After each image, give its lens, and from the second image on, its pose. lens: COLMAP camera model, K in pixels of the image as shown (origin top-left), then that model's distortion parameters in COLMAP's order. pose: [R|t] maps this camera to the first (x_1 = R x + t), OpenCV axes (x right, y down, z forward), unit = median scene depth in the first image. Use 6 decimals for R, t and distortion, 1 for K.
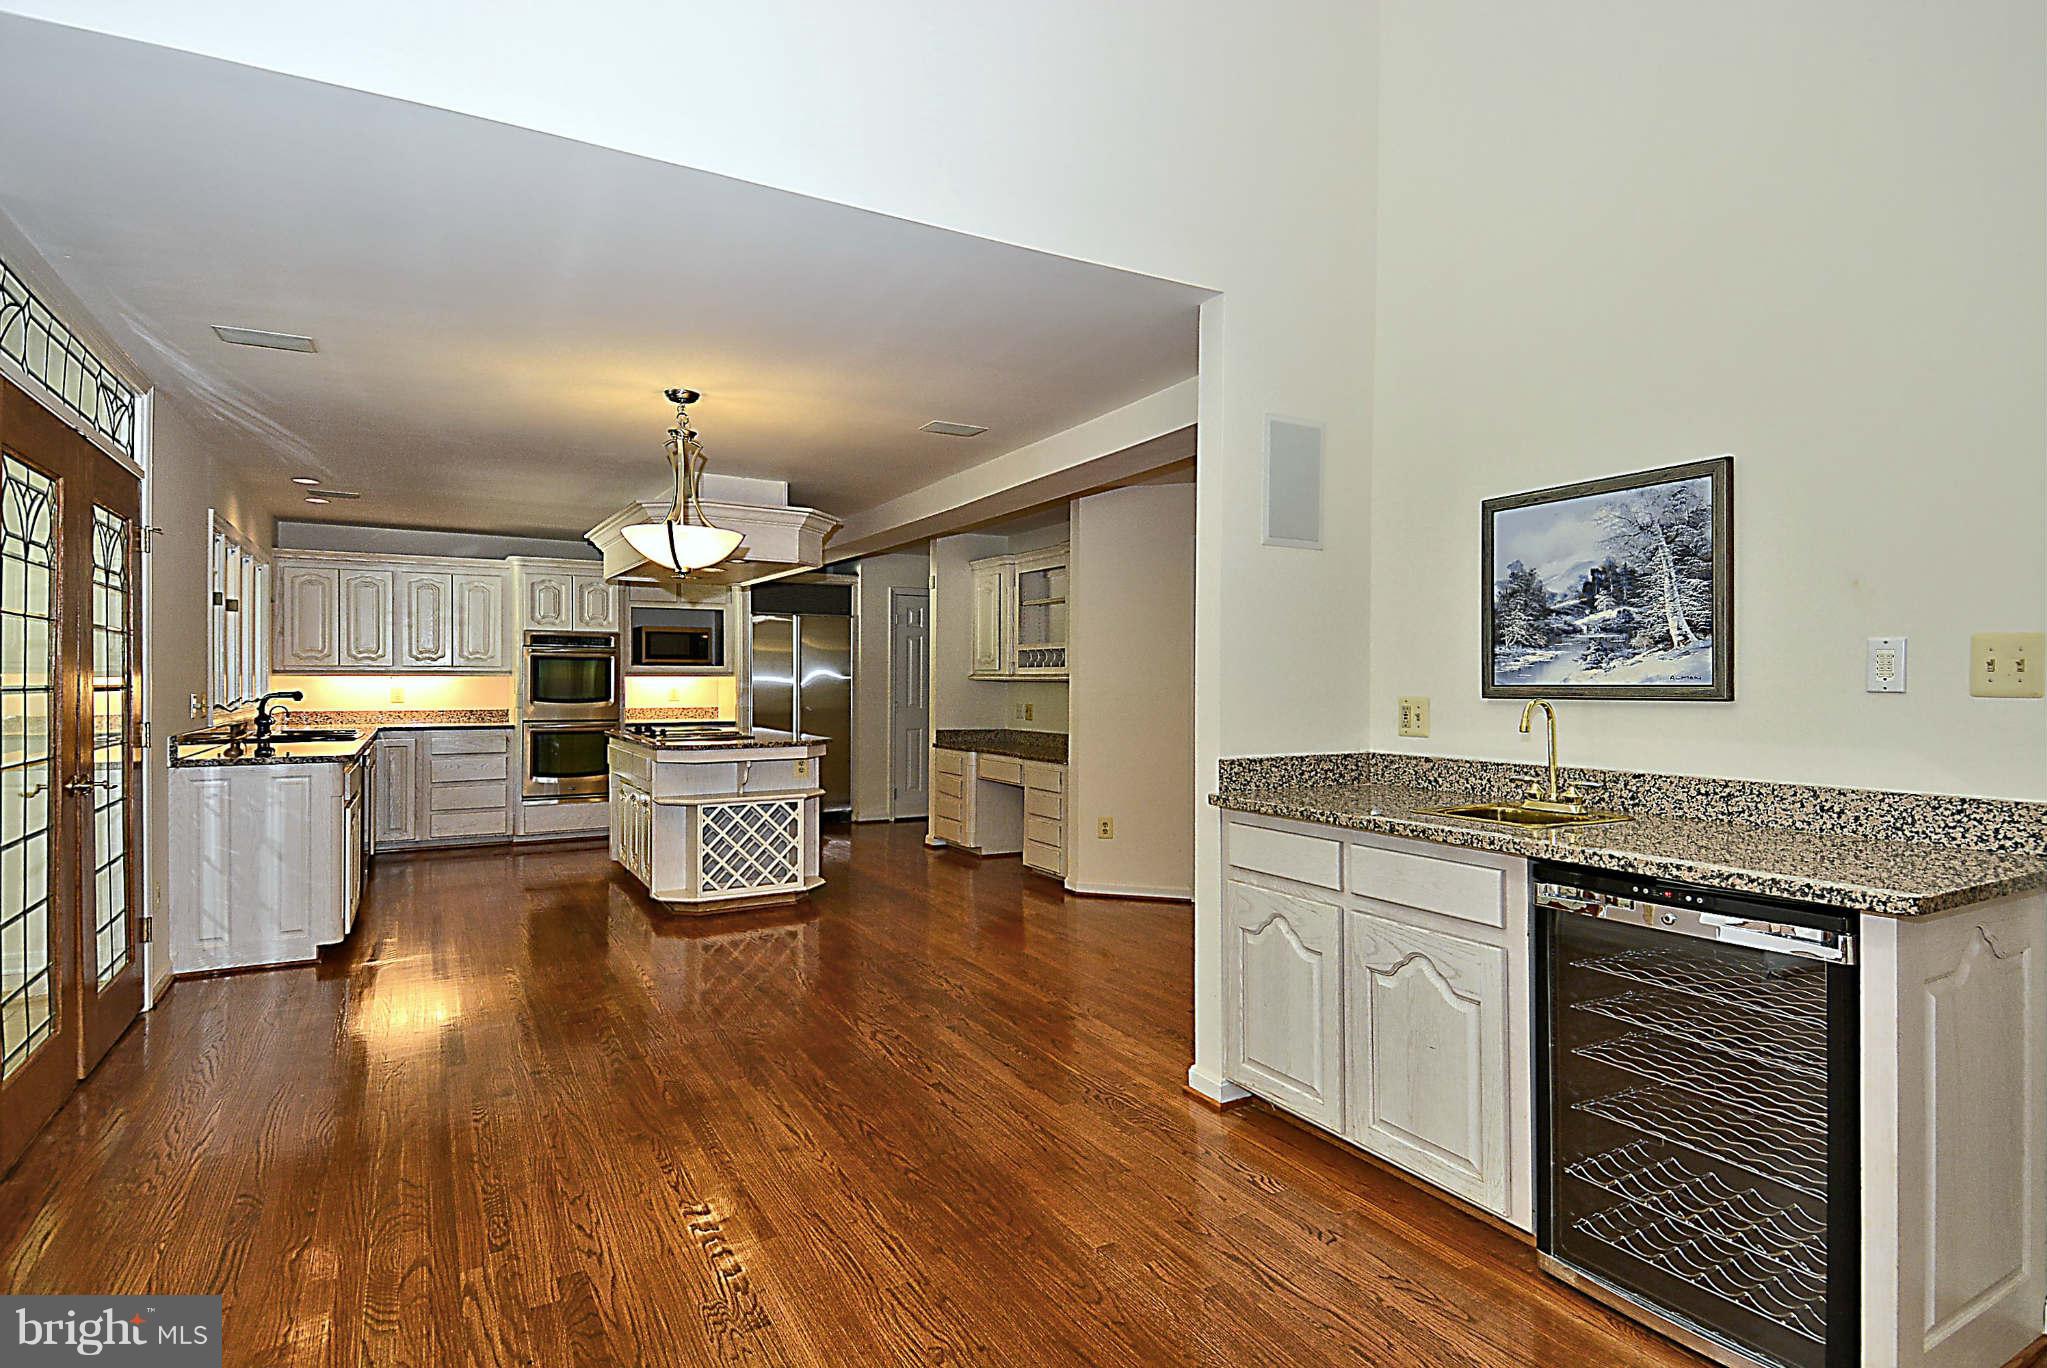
lens RADIAL K [[1078.9, 0, 1068.2], [0, 1078.9, 674.8], [0, 0, 1]] dist [0.001253, -0.002827]
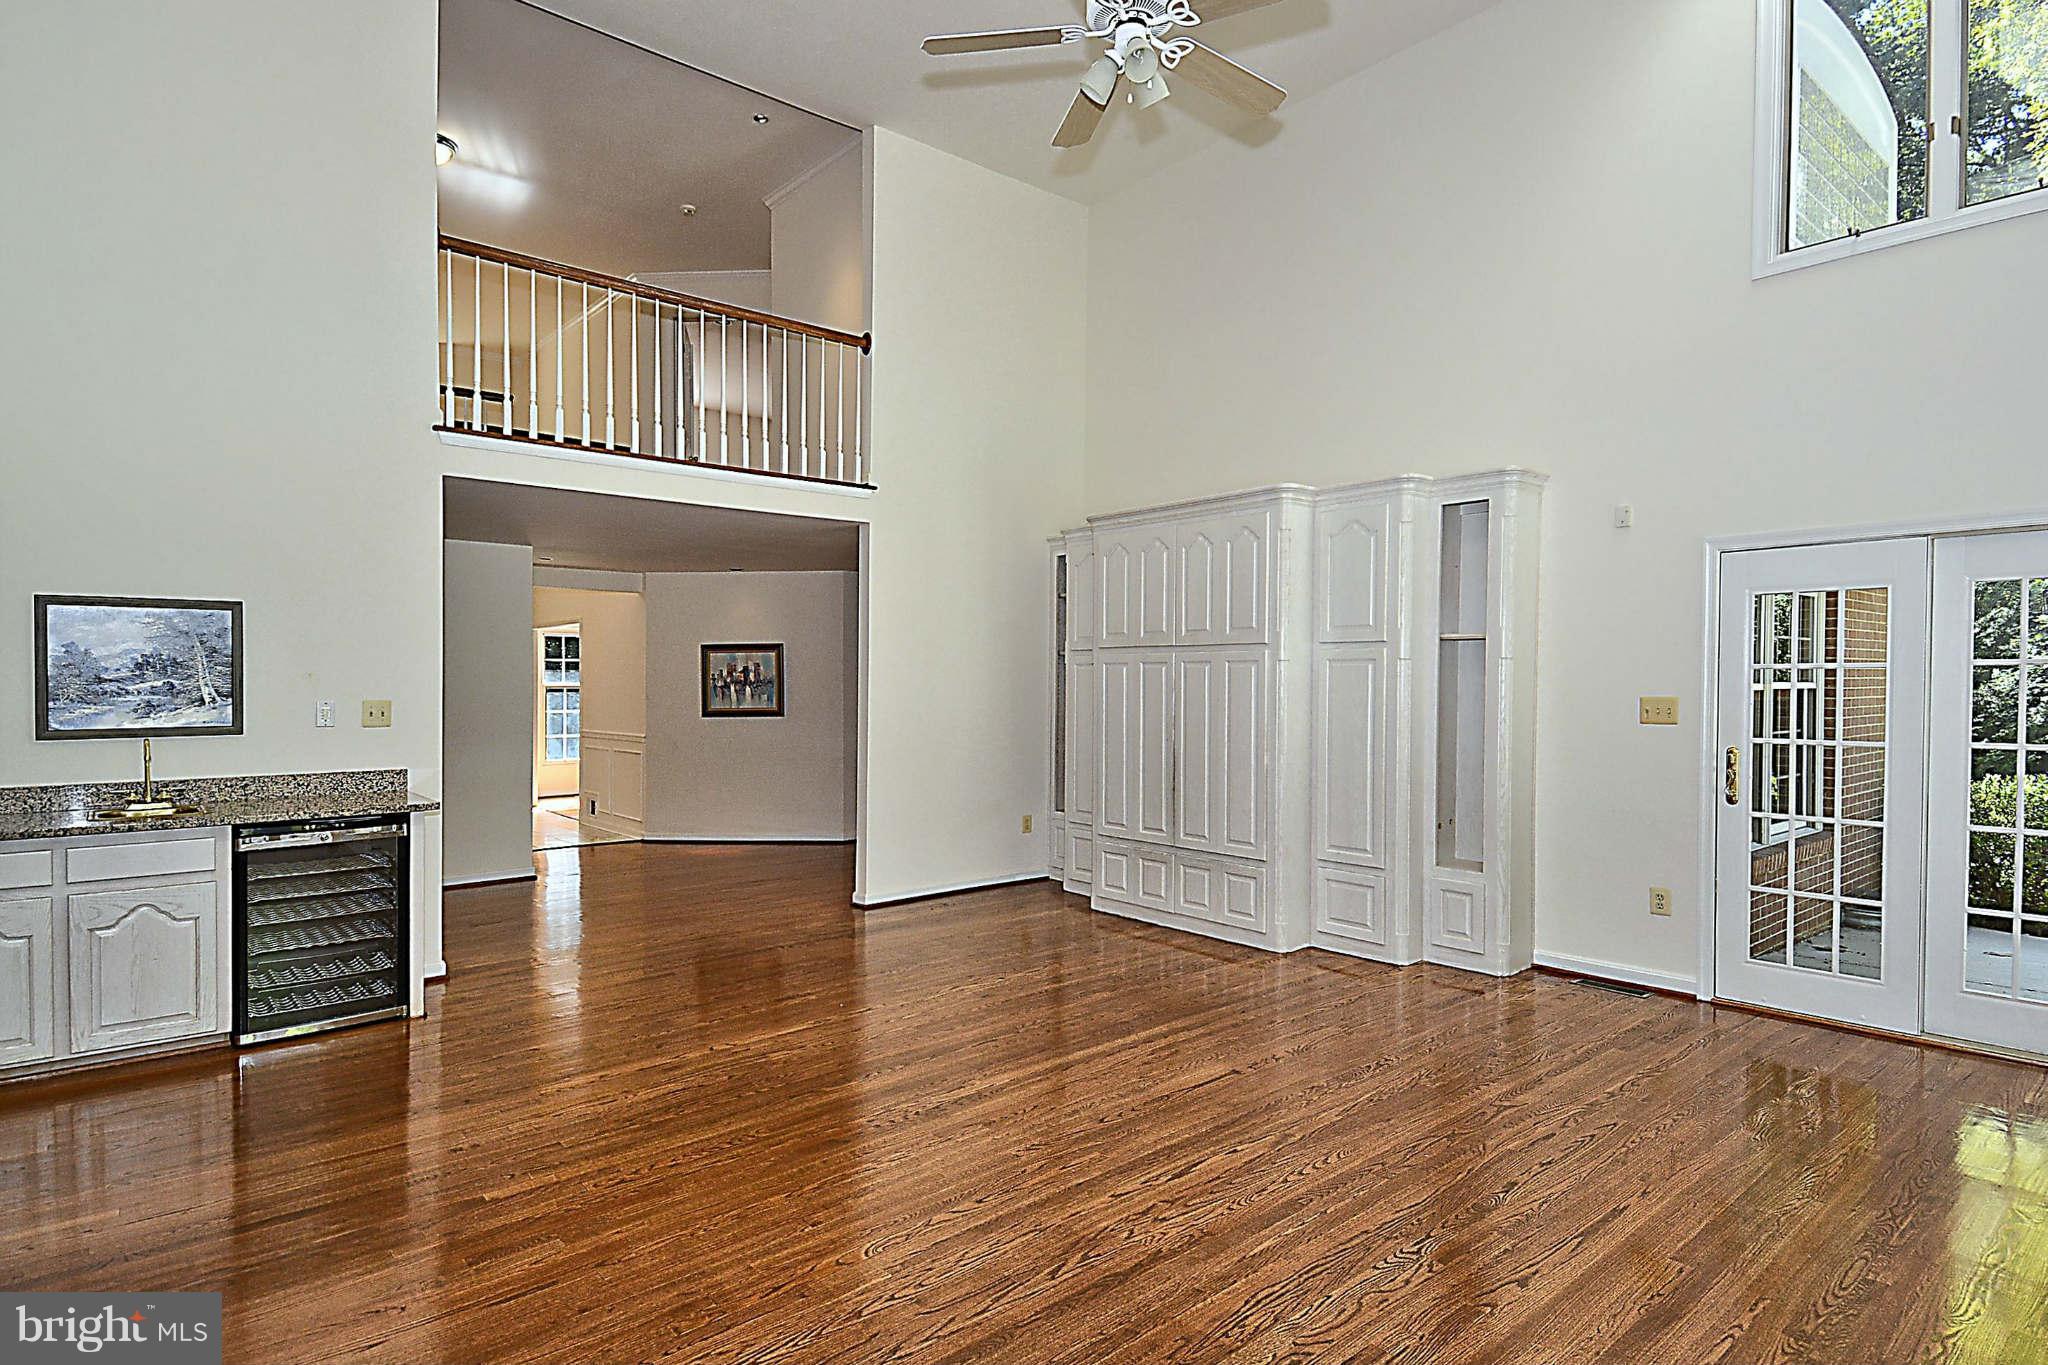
lens RADIAL K [[1079.5, 0, 1002.8], [0, 1079.5, 696.4], [0, 0, 1]] dist [0.001253, -0.002827]
pose [[-0.181909, -0.010994, 0.983254, -1.336410], [-0.004473, 0.999936, 0.010353, -0.060615], [-0.983305, -0.002515, -0.181947, 0.053254]]
